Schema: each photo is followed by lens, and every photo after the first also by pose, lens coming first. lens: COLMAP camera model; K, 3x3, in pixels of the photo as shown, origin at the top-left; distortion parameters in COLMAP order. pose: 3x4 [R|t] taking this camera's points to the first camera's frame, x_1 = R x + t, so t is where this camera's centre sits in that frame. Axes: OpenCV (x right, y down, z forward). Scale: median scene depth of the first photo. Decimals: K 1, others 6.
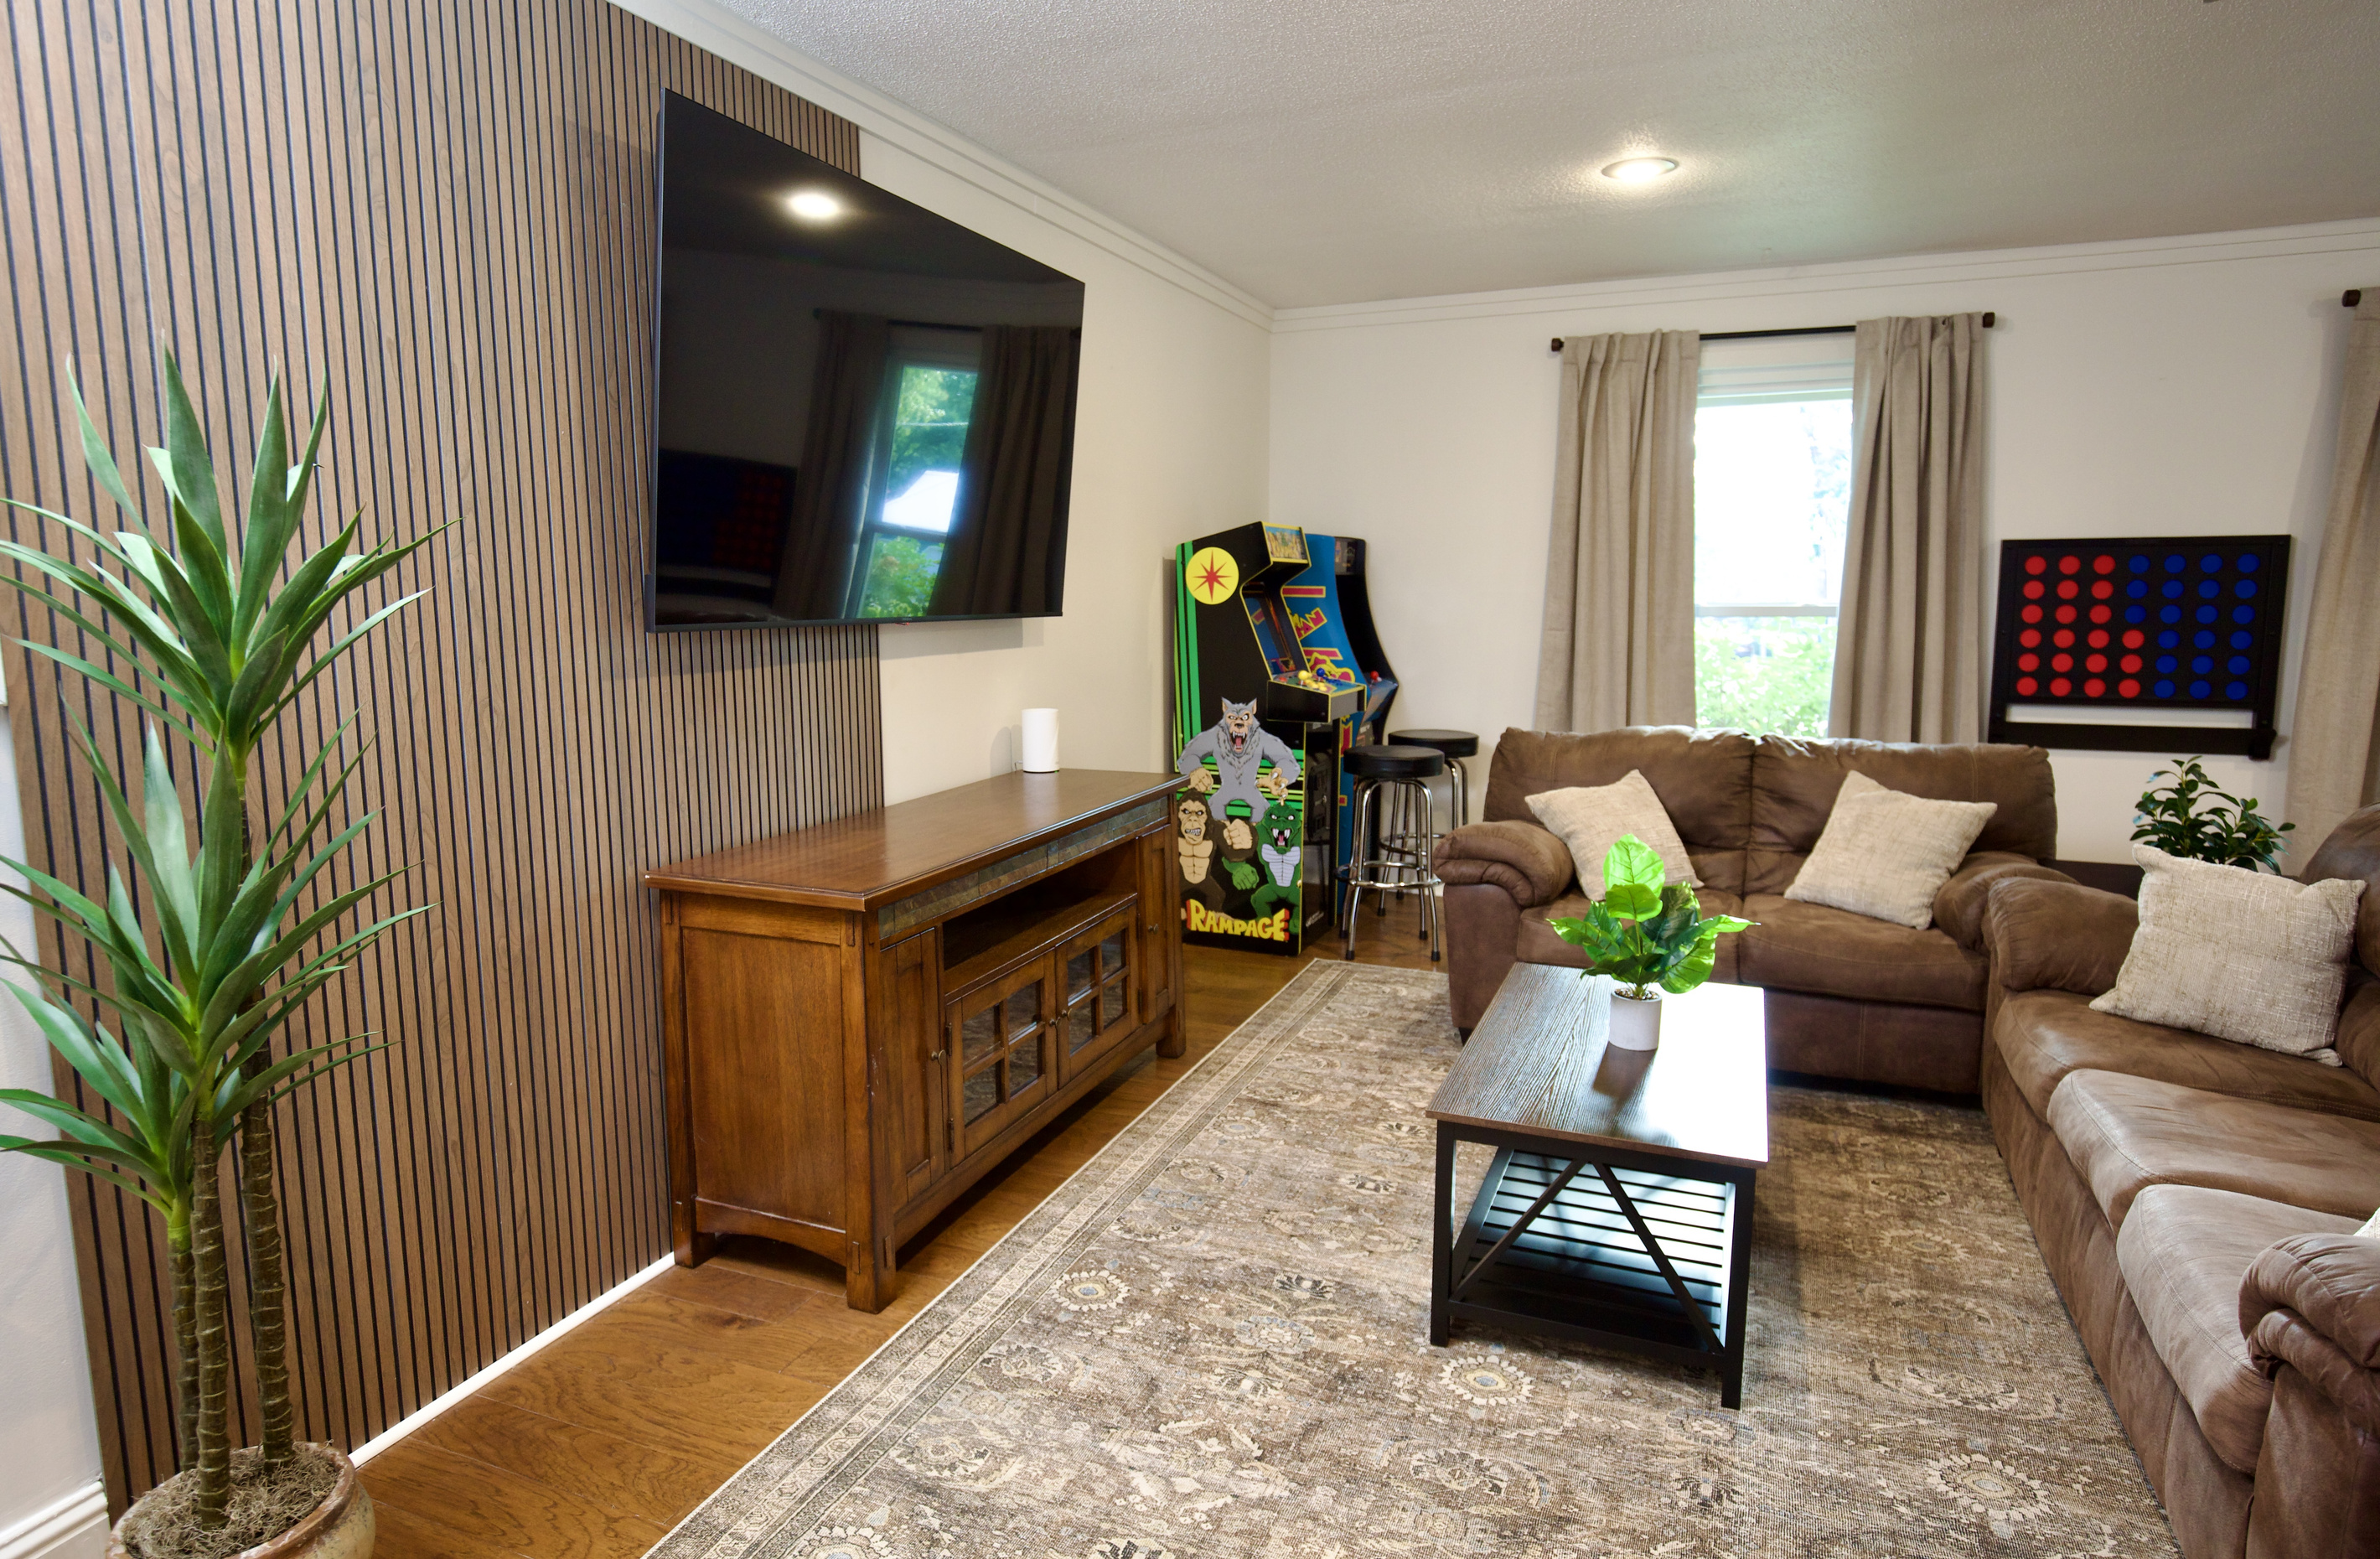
lens RADIAL K [[1360.0, 0, 1181.0], [0, 1360.0, 764.9], [0, 0, 1]] dist [-0.005474, -0.003915]
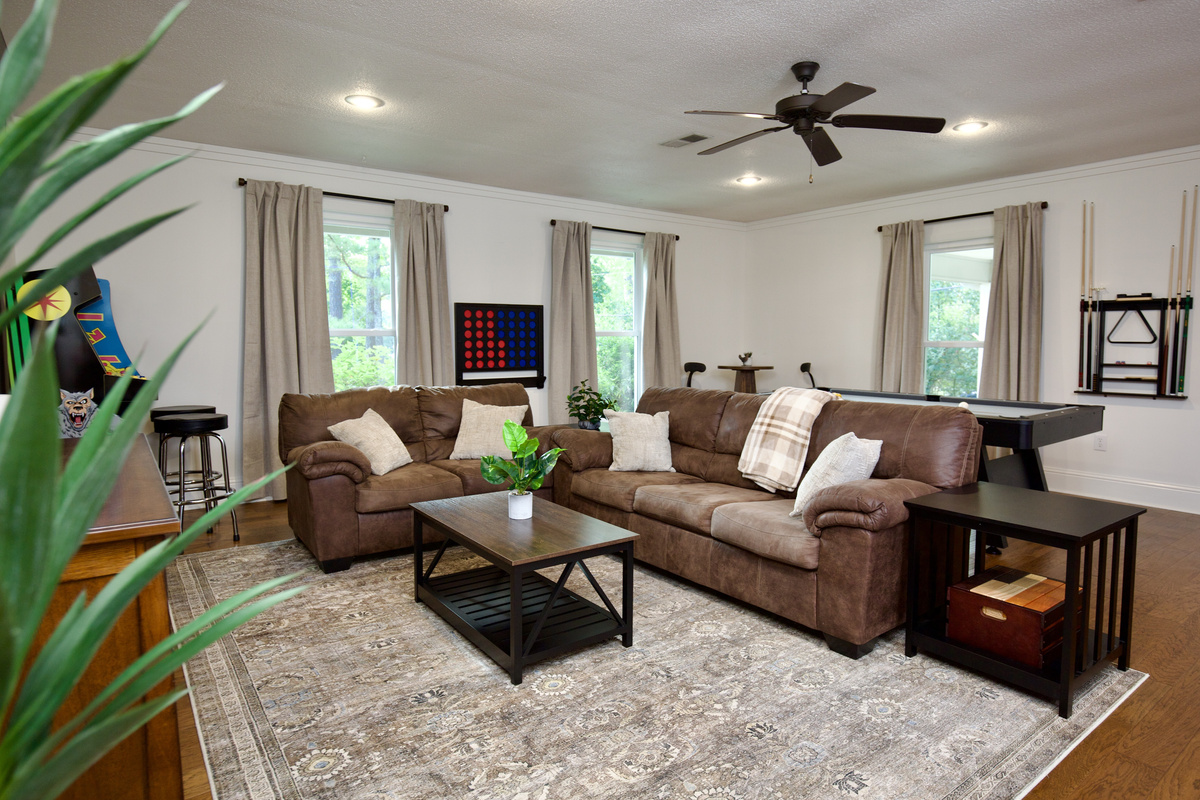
lens RADIAL K [[684.8, 0, 601.6], [0, 684.8, 399.8], [0, 0, 1]] dist [-0.016695, 0.000493]
pose [[0.502043, -0.068055, 0.862161, -0.357842], [0.110432, 0.993783, 0.014139, 0.014874], [-0.857763, 0.088111, 0.506438, 0.233940]]
